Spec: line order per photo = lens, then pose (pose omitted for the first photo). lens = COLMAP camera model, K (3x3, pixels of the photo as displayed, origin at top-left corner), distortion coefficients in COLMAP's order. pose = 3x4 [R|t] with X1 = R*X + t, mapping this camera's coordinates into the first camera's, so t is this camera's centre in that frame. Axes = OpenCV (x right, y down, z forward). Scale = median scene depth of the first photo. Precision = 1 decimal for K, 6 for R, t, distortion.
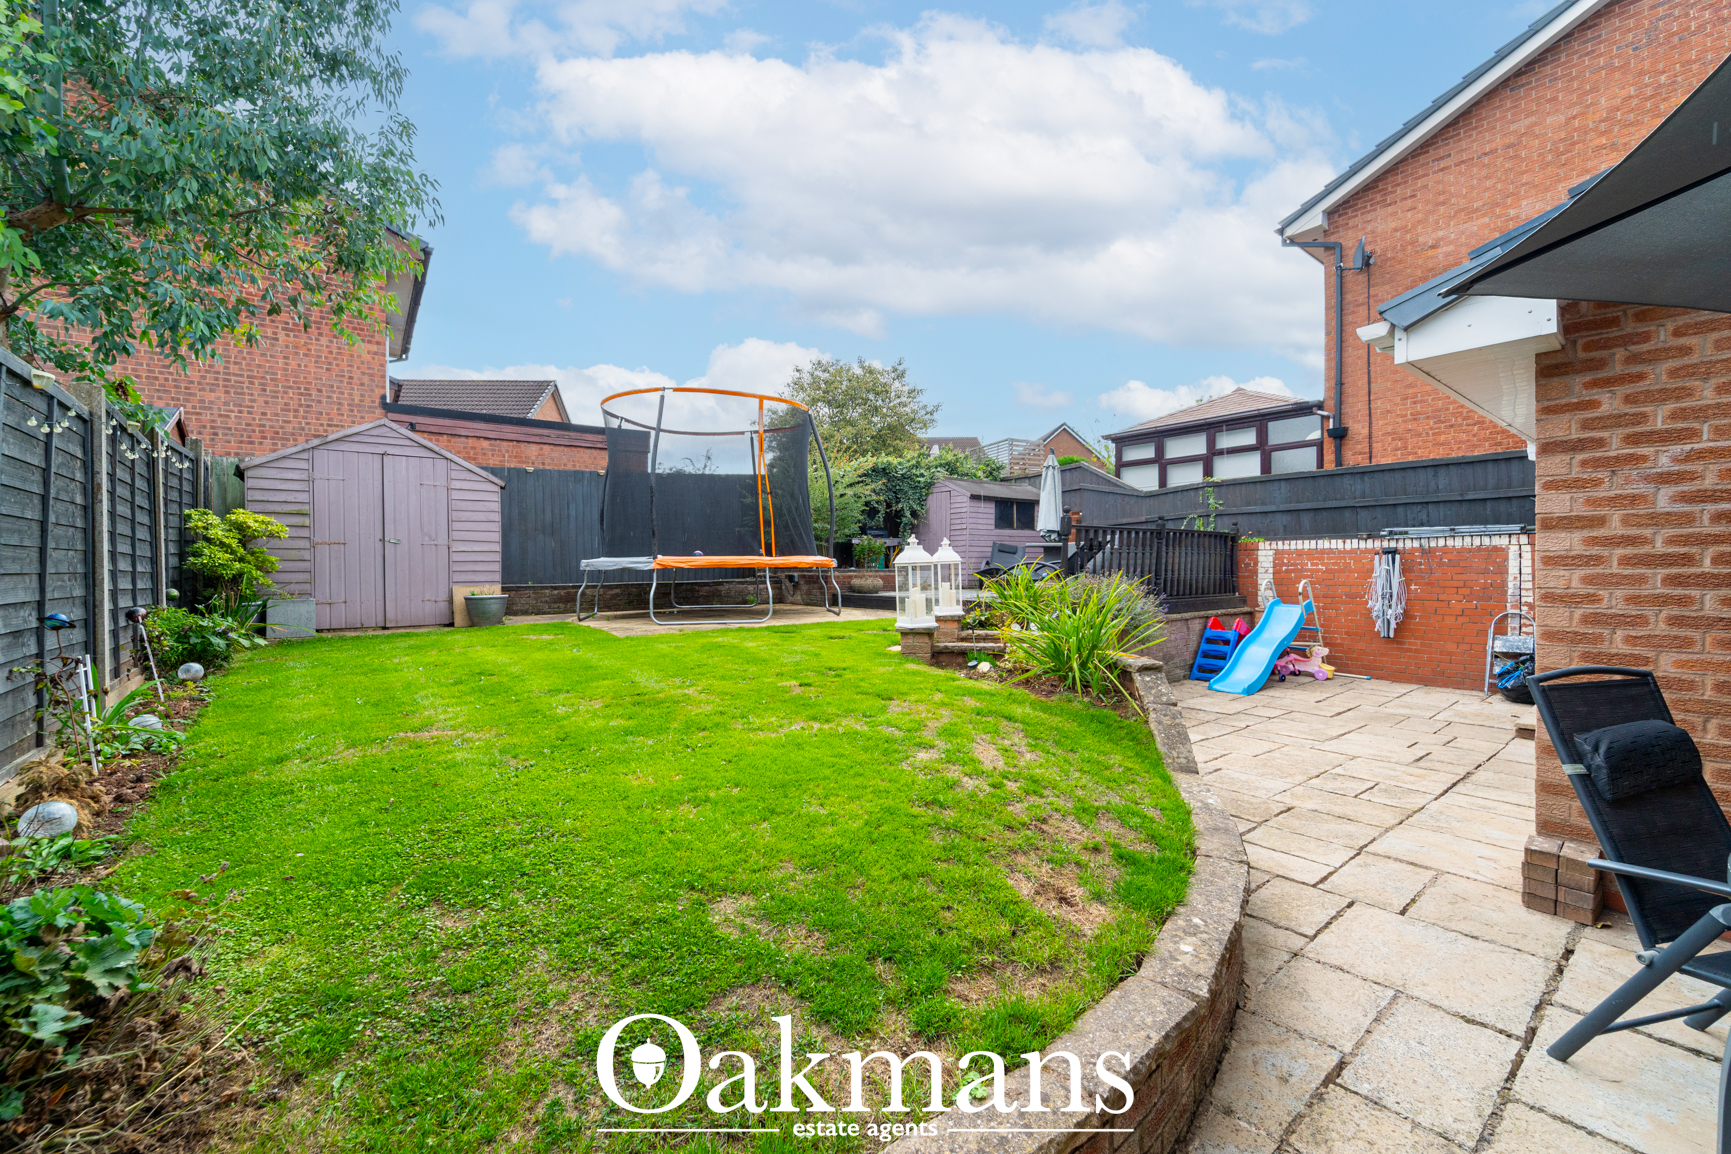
lens RADIAL K [[706.1, 0, 871.2], [0, 706.1, 569.3], [0, 0, 1]] dist [0.001490, -0.000239]
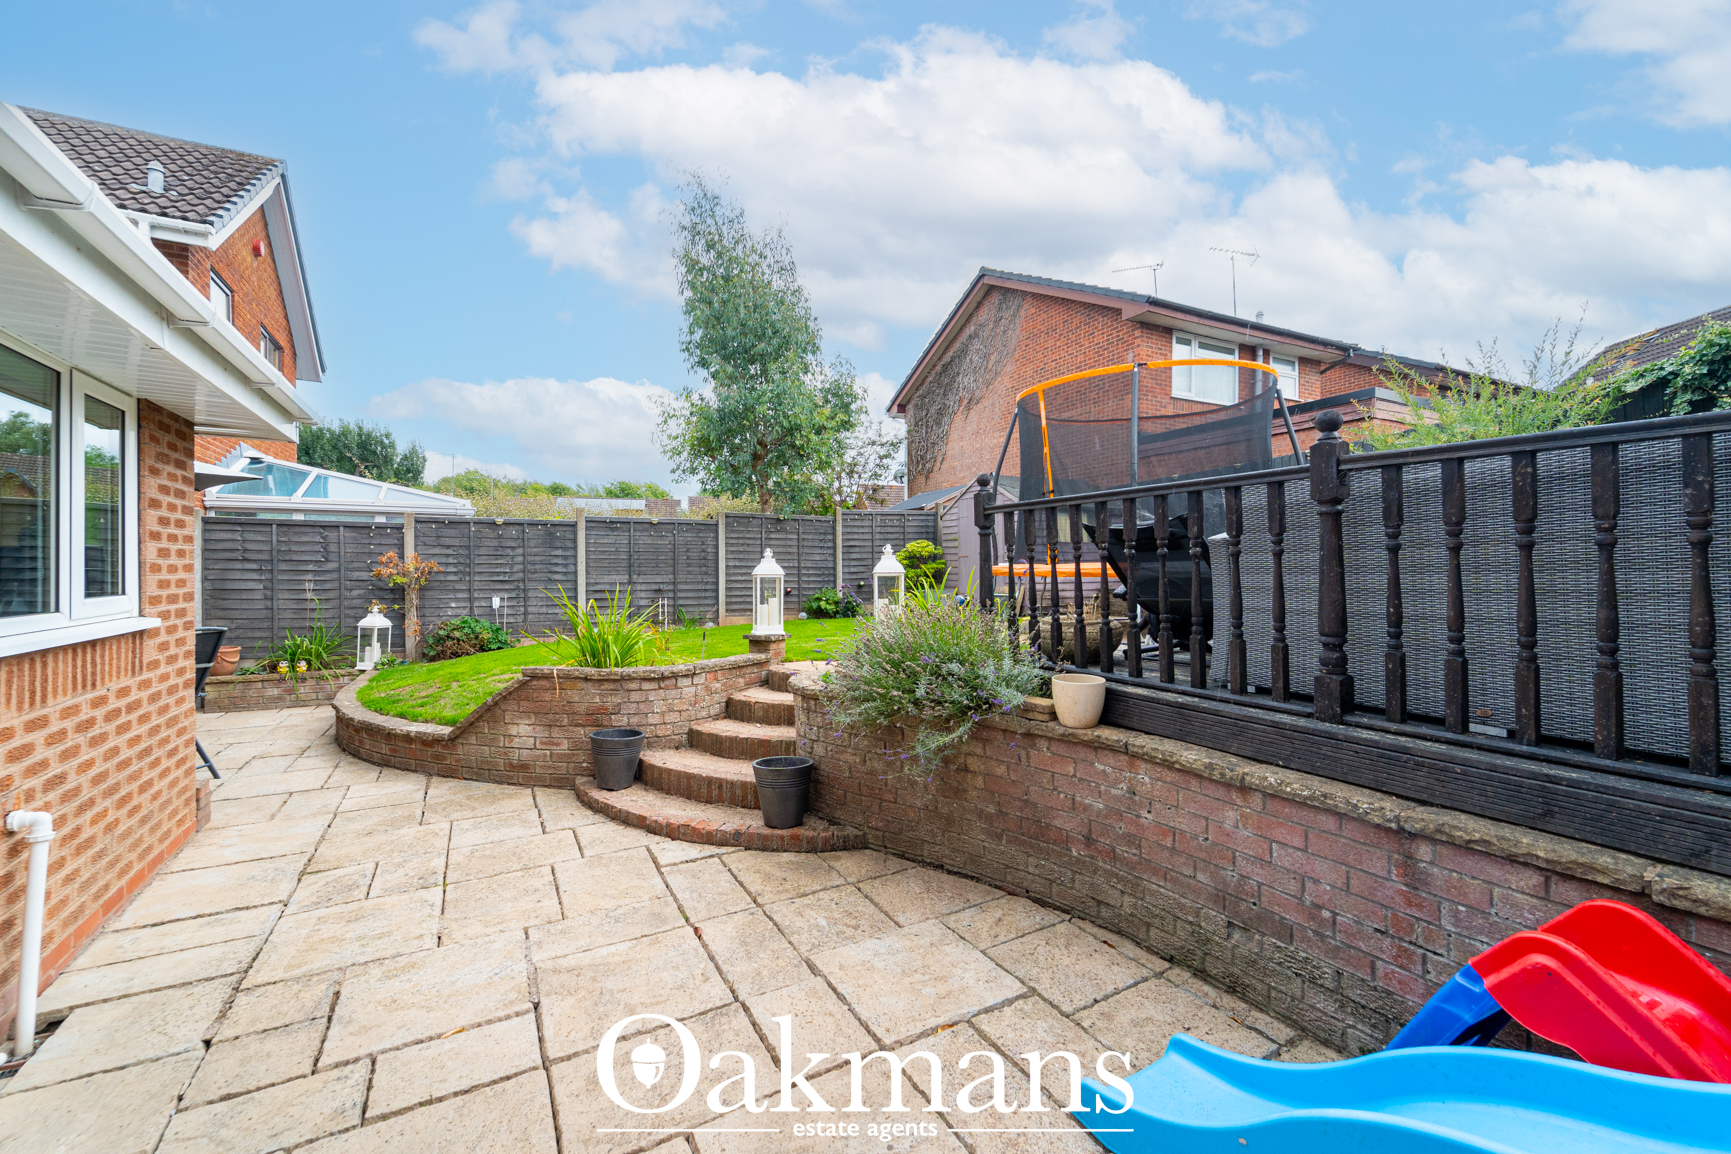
lens RADIAL K [[706.1, 0, 871.2], [0, 706.1, 569.3], [0, 0, 1]] dist [0.001490, -0.000239]
pose [[-0.168710, 0.008654, -0.985628, 0.758634], [-0.003222, 0.999951, 0.009332, -0.019640], [0.985660, 0.004750, -0.168674, 0.925839]]
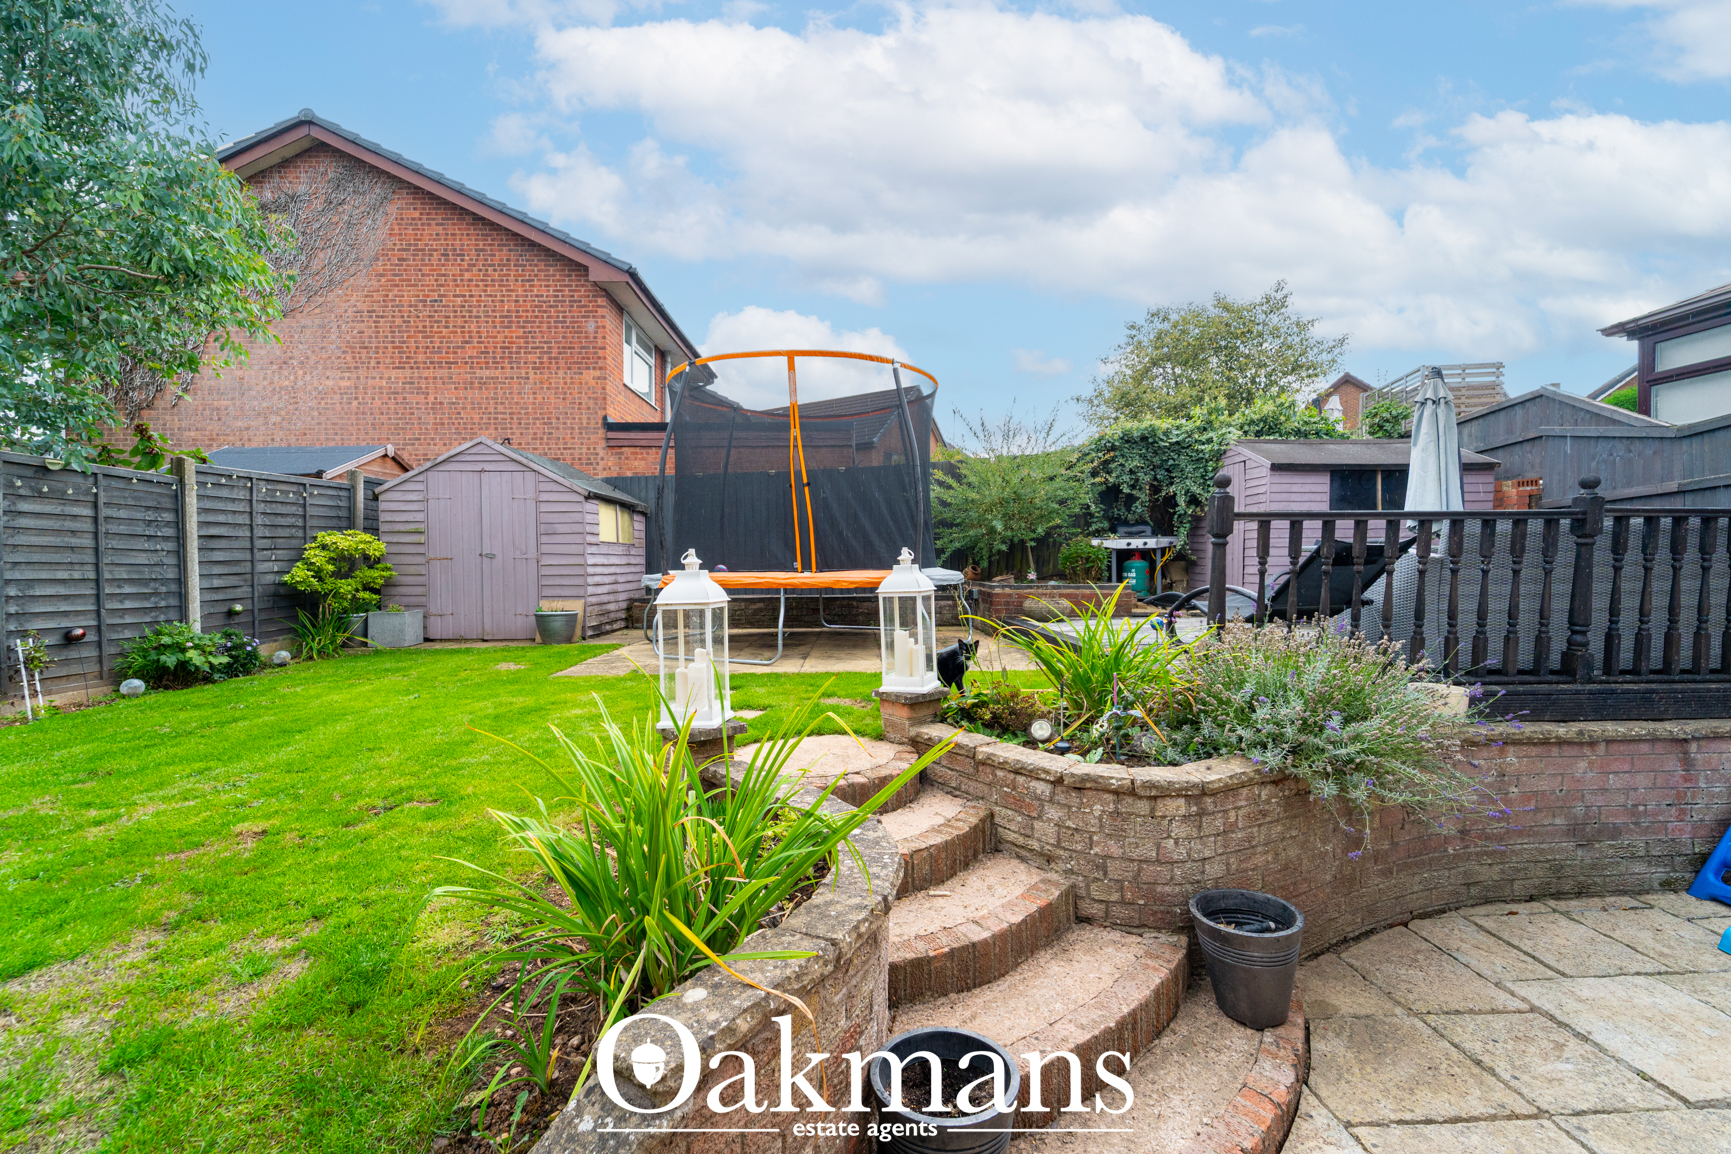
lens RADIAL K [[702.8, 0, 868.6], [0, 702.8, 575.5], [0, 0, 1]] dist [0.002262, -0.002233]
pose [[0.809965, 0.011681, -0.586361, 0.330365], [-0.003017, 0.999871, 0.015753, -0.026310], [0.586470, -0.010990, 0.809896, 0.451480]]
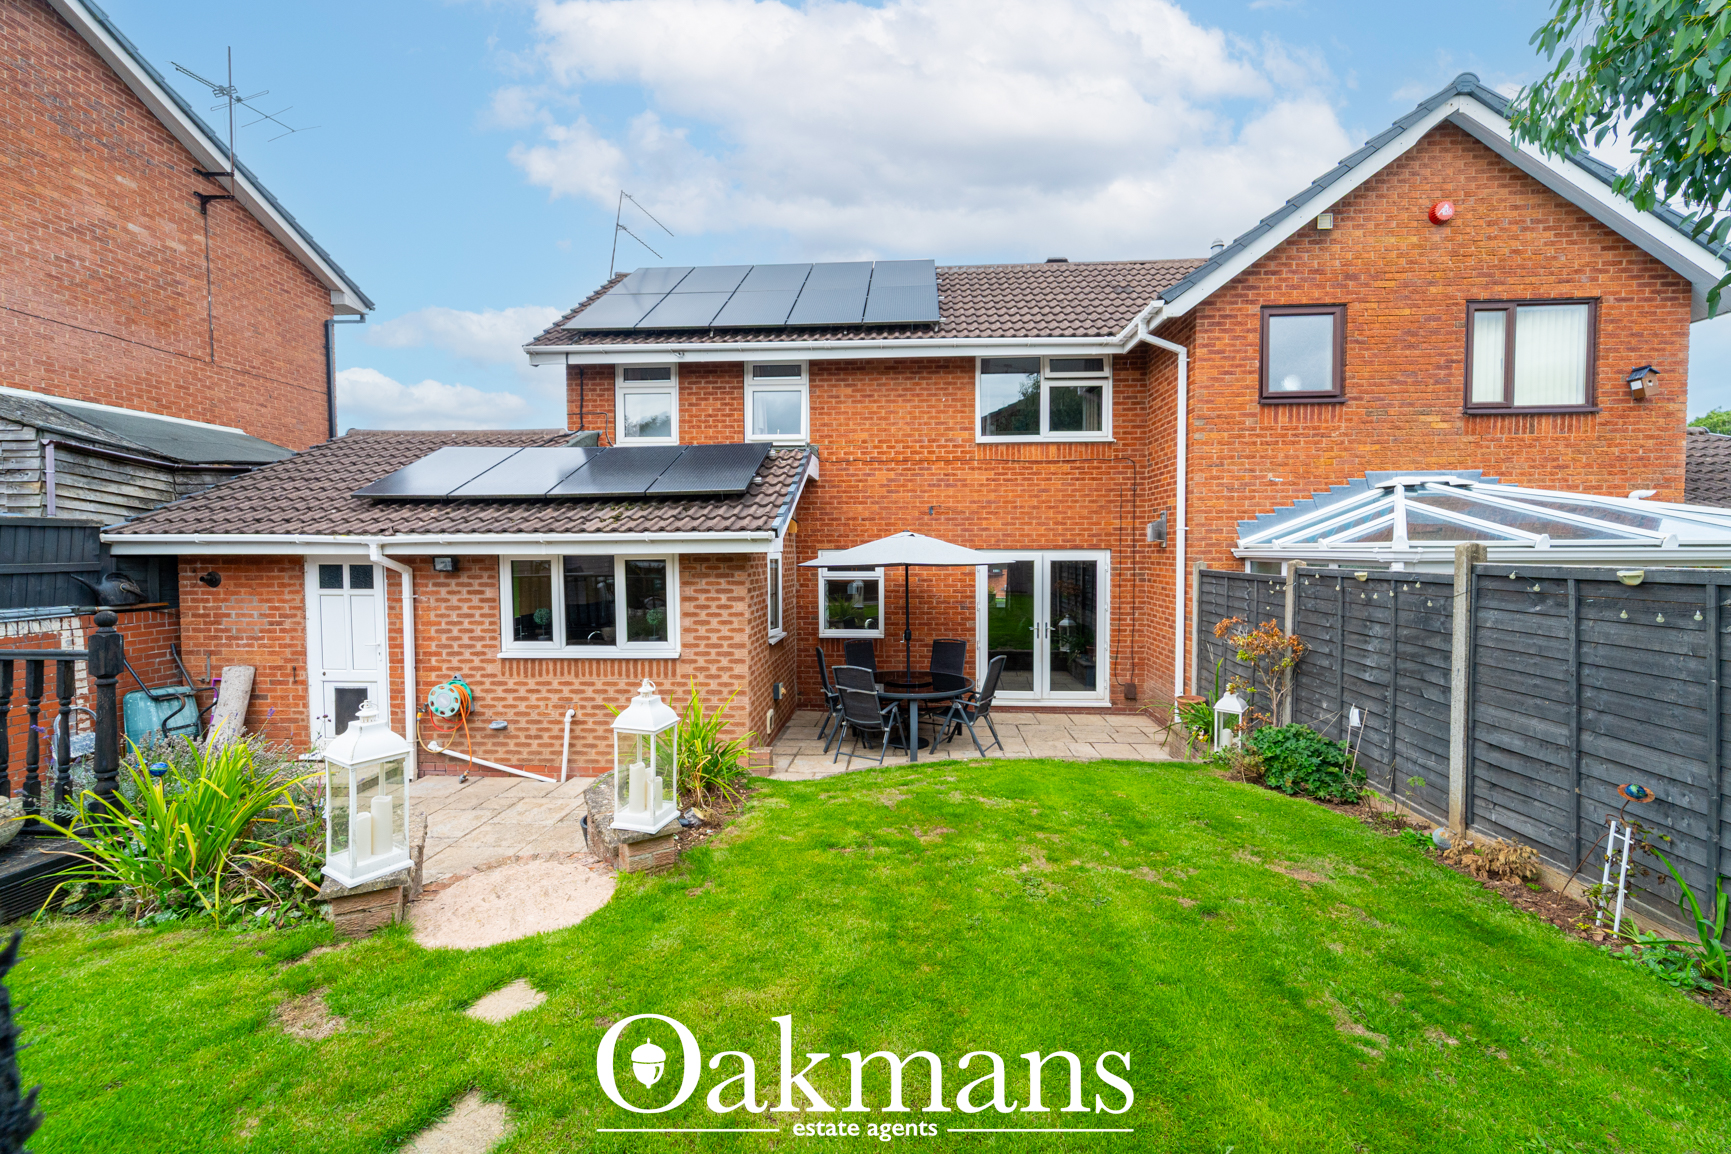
lens RADIAL K [[702.8, 0, 868.6], [0, 702.8, 575.5], [0, 0, 1]] dist [0.002262, -0.002233]
pose [[-0.738959, -0.016273, 0.673554, -0.349168], [0.012419, 0.999209, 0.037765, -0.113268], [-0.673636, 0.036272, -0.738173, 0.919888]]
